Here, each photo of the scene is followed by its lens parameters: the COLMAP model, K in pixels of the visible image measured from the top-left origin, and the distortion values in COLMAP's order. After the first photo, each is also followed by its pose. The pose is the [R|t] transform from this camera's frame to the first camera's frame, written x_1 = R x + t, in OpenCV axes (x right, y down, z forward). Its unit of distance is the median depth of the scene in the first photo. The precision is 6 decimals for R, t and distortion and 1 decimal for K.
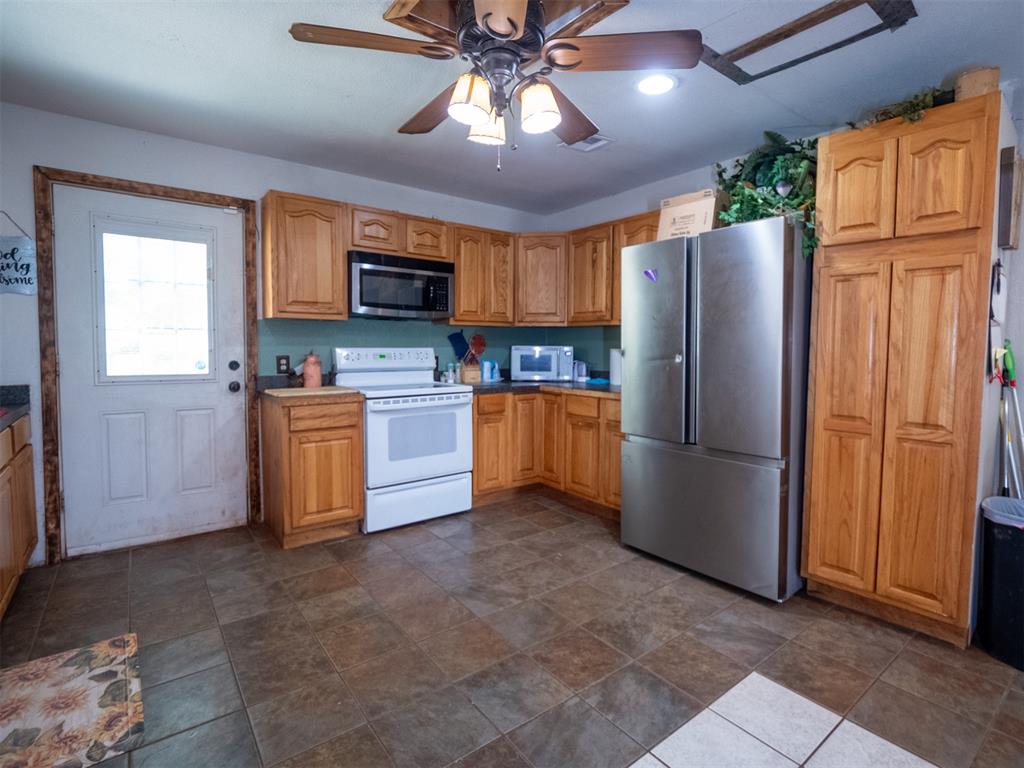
lens RADIAL K [[505.8, 0, 521.3], [0, 505.8, 373.5], [0, 0, 1]] dist [-0.008844, -0.002018]
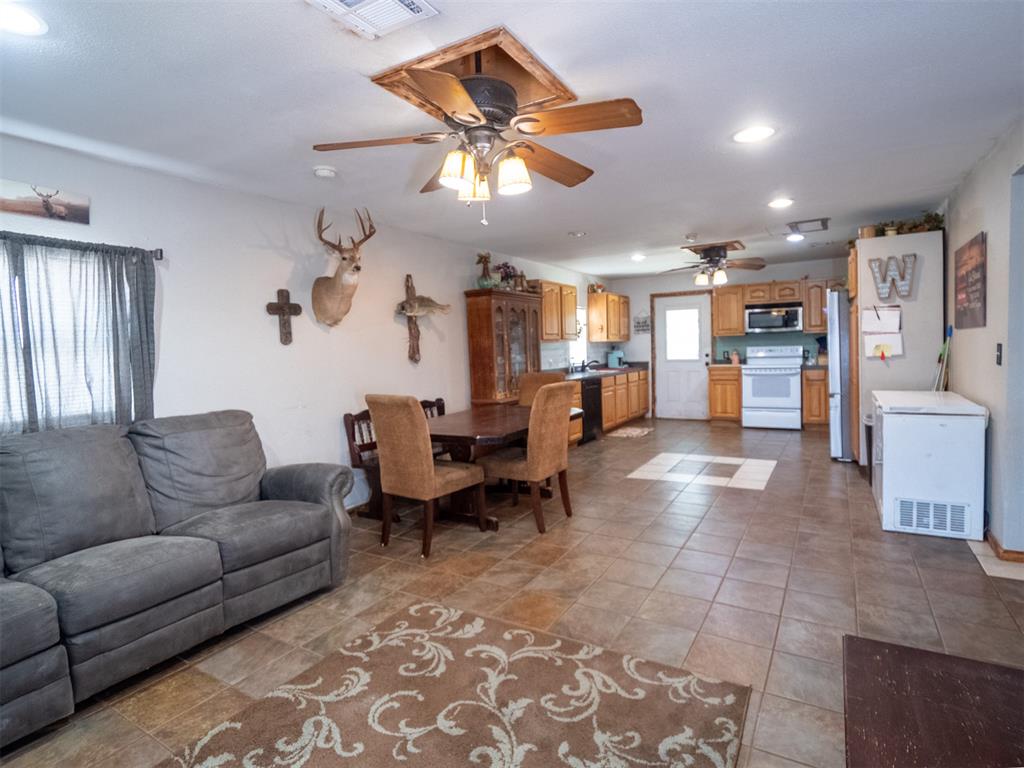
lens RADIAL K [[528.2, 0, 523.9], [0, 528.2, 376.6], [0, 0, 1]] dist [-0.005338, -0.001274]
pose [[0.366245, 0.030539, -0.930017, 1.617618], [-0.015832, 0.999521, 0.026586, 0.036102], [0.930384, 0.004987, 0.366553, -0.854653]]
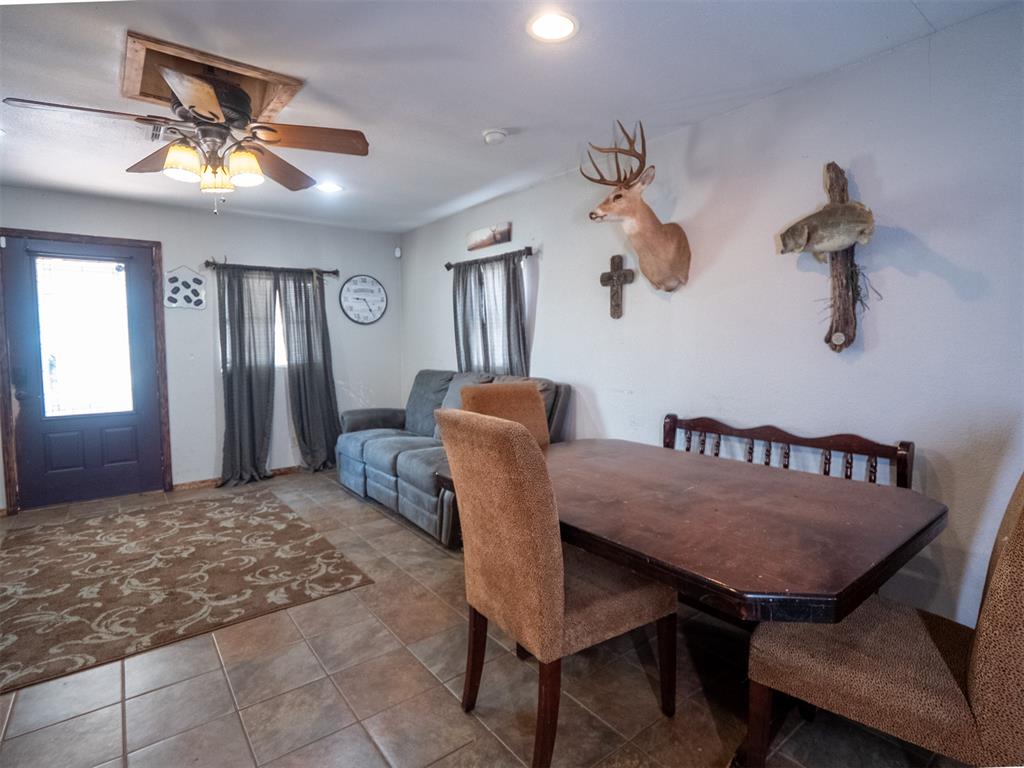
lens RADIAL K [[528.2, 0, 523.9], [0, 528.2, 376.6], [0, 0, 1]] dist [-0.005338, -0.001274]
pose [[-0.999996, -0.000940, -0.002479, 0.480648], [-0.001251, 0.991702, 0.128550, -0.017306], [0.002337, 0.128553, -0.991700, 0.146006]]
